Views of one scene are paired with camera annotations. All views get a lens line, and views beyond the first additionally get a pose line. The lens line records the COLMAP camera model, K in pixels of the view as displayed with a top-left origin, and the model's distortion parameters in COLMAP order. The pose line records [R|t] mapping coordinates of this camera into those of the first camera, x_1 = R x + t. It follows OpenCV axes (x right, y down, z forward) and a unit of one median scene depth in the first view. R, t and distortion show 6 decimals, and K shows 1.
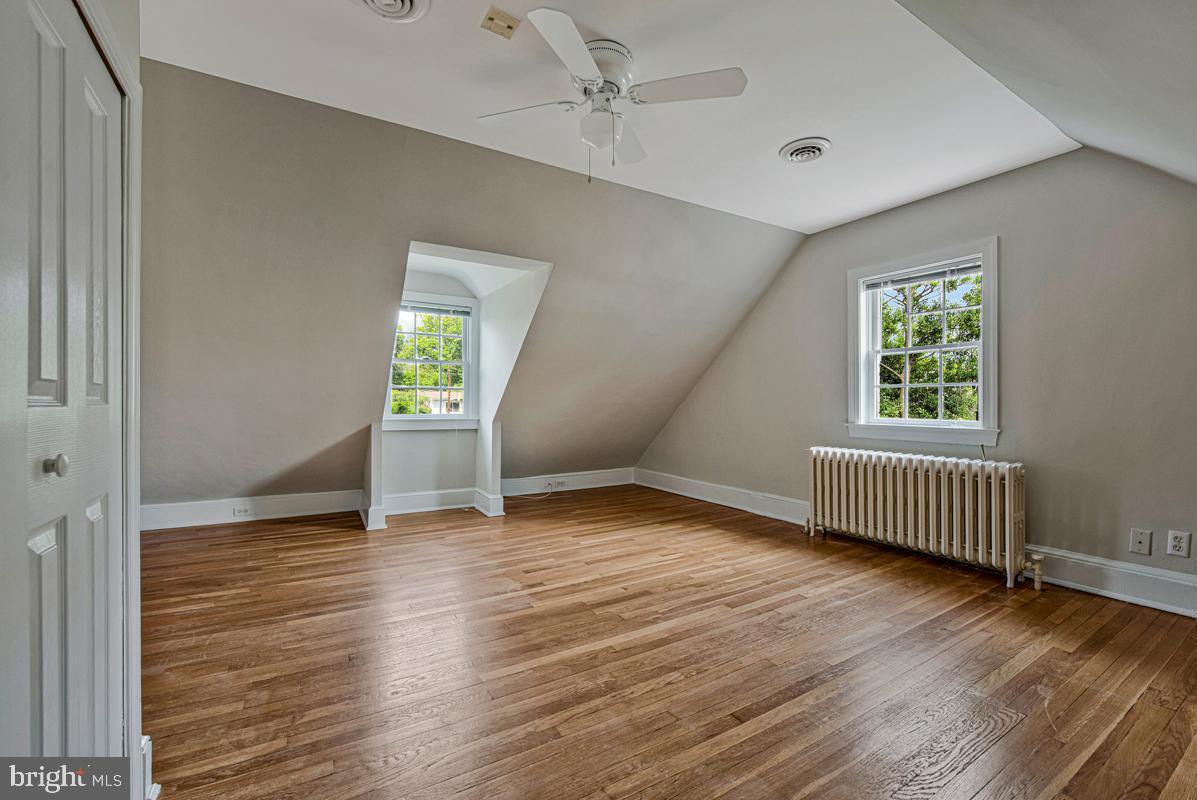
lens RADIAL K [[491.2, 0, 594.3], [0, 491.2, 402.3], [0, 0, 1]] dist [0.000024, -0.000130]
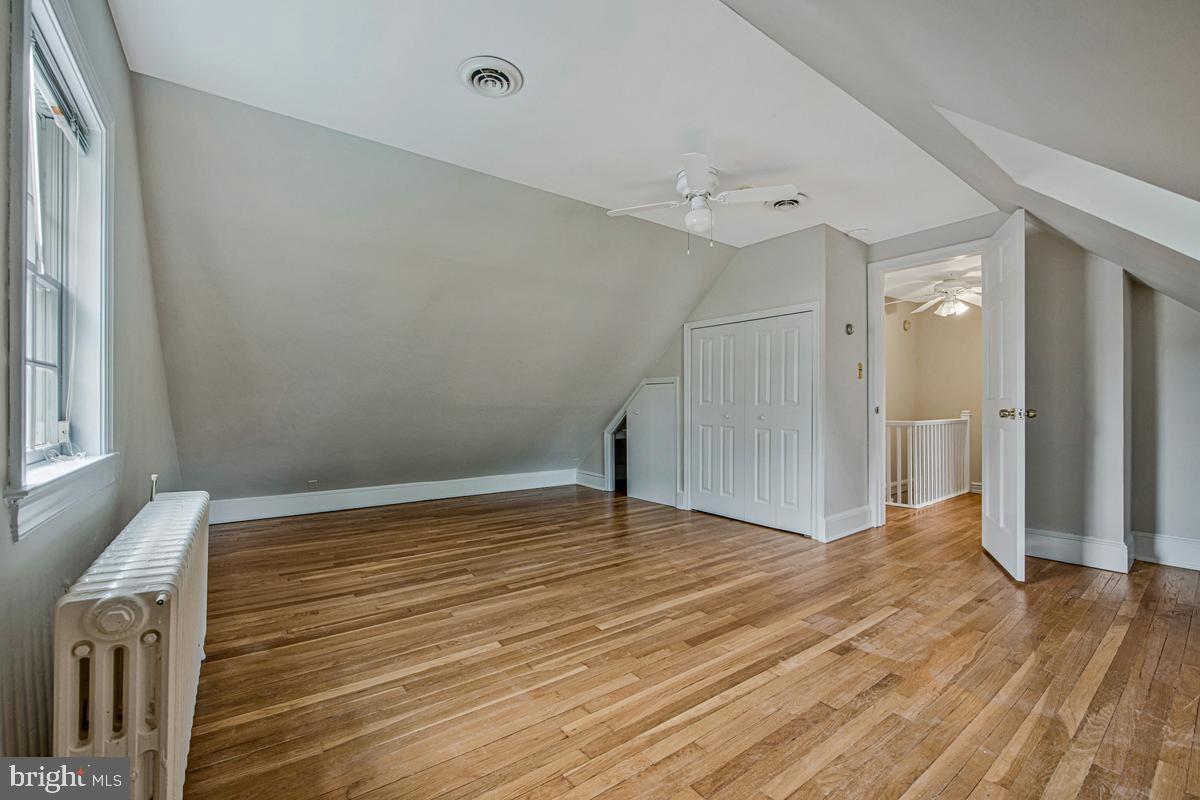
lens RADIAL K [[492.4, 0, 595.8], [0, 492.4, 402.3], [0, 0, 1]] dist [0.000024, -0.000130]
pose [[-0.995462, -0.003516, -0.095091, 0.347312], [-0.002579, 0.999947, -0.009977, 0.005056], [0.095121, -0.009687, -0.995419, 1.823421]]
